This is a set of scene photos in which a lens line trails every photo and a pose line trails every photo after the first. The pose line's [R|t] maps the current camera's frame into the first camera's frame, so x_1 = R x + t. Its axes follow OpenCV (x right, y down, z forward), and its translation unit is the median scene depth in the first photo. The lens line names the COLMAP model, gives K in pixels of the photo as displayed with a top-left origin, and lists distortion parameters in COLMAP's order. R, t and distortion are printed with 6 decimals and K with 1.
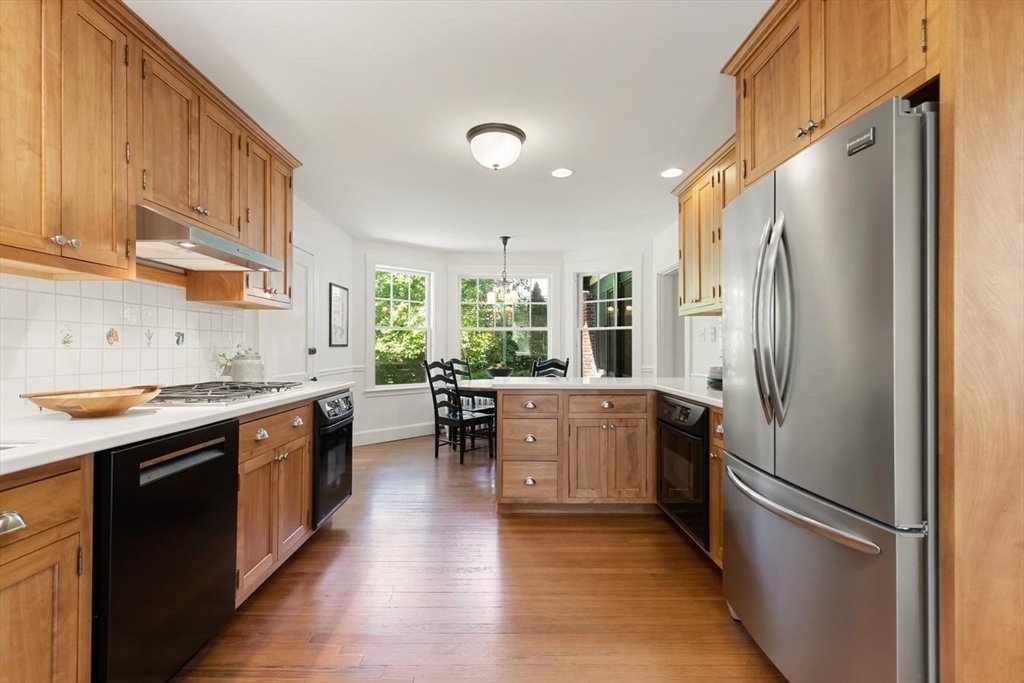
lens RADIAL K [[465.3, 0, 509.9], [0, 465.3, 344.6], [0, 0, 1]] dist [0.004652, 0.000383]
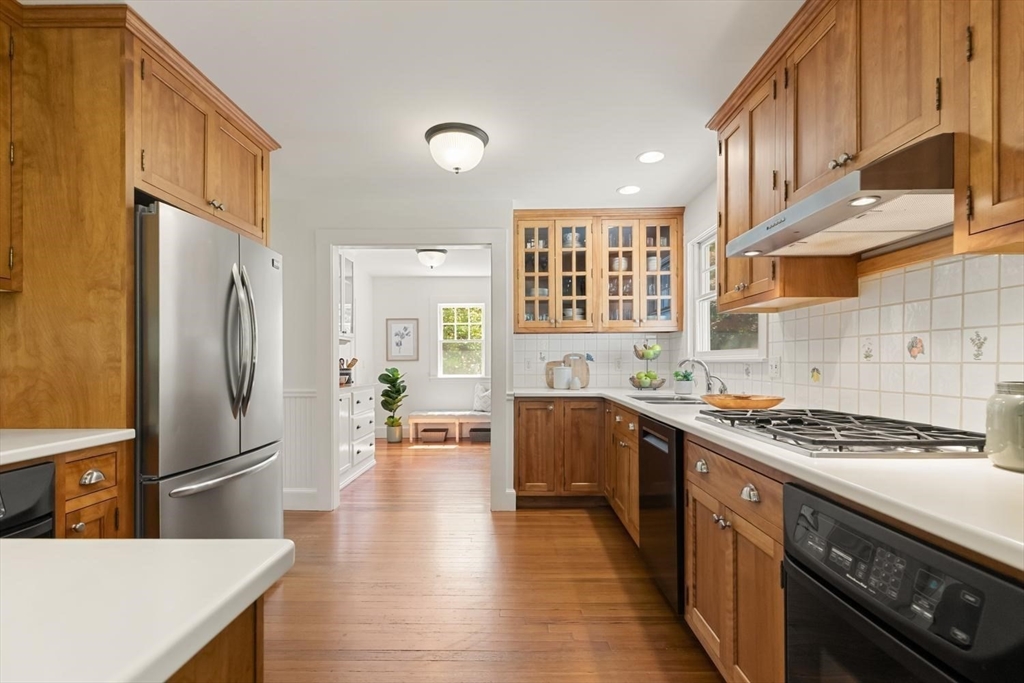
lens RADIAL K [[469.7, 0, 509.1], [0, 469.7, 356.2], [0, 0, 1]] dist [0.017136, 0.000303]
pose [[-0.999387, 0.000183, 0.035018, -0.143065], [-0.000422, 0.999851, -0.017268, 0.006826], [-0.035016, -0.017272, -0.999237, 1.195936]]
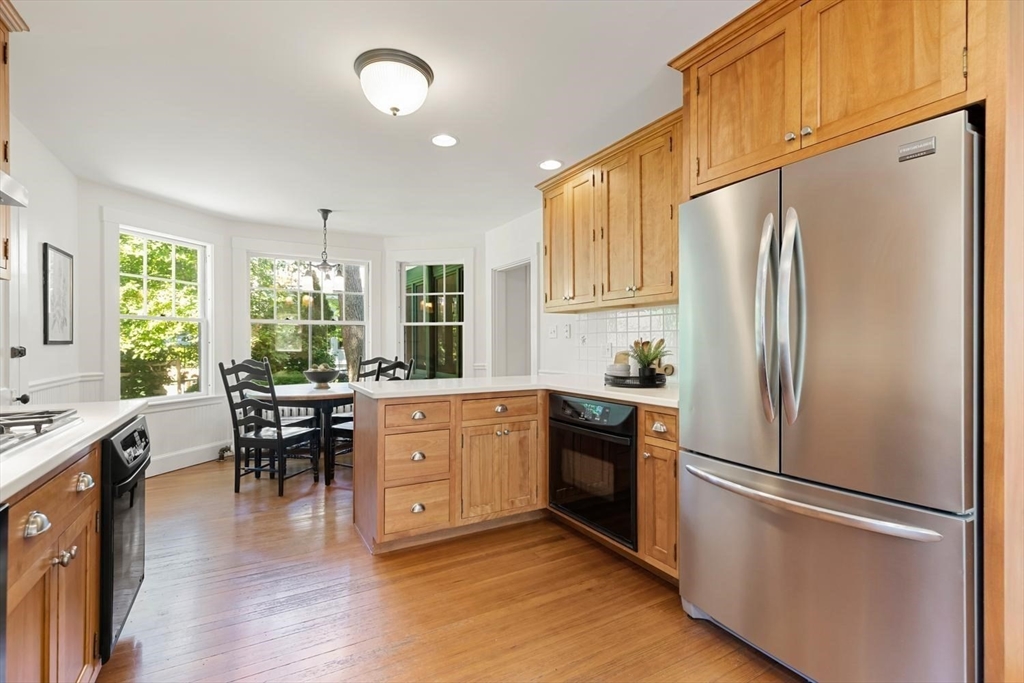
lens RADIAL K [[465.3, 0, 509.9], [0, 465.3, 344.6], [0, 0, 1]] dist [0.004652, 0.000383]
pose [[0.872744, -0.003025, 0.488169, -0.215495], [-0.001191, 0.999965, 0.008326, -0.002041], [-0.488177, -0.007848, 0.872709, 0.205163]]
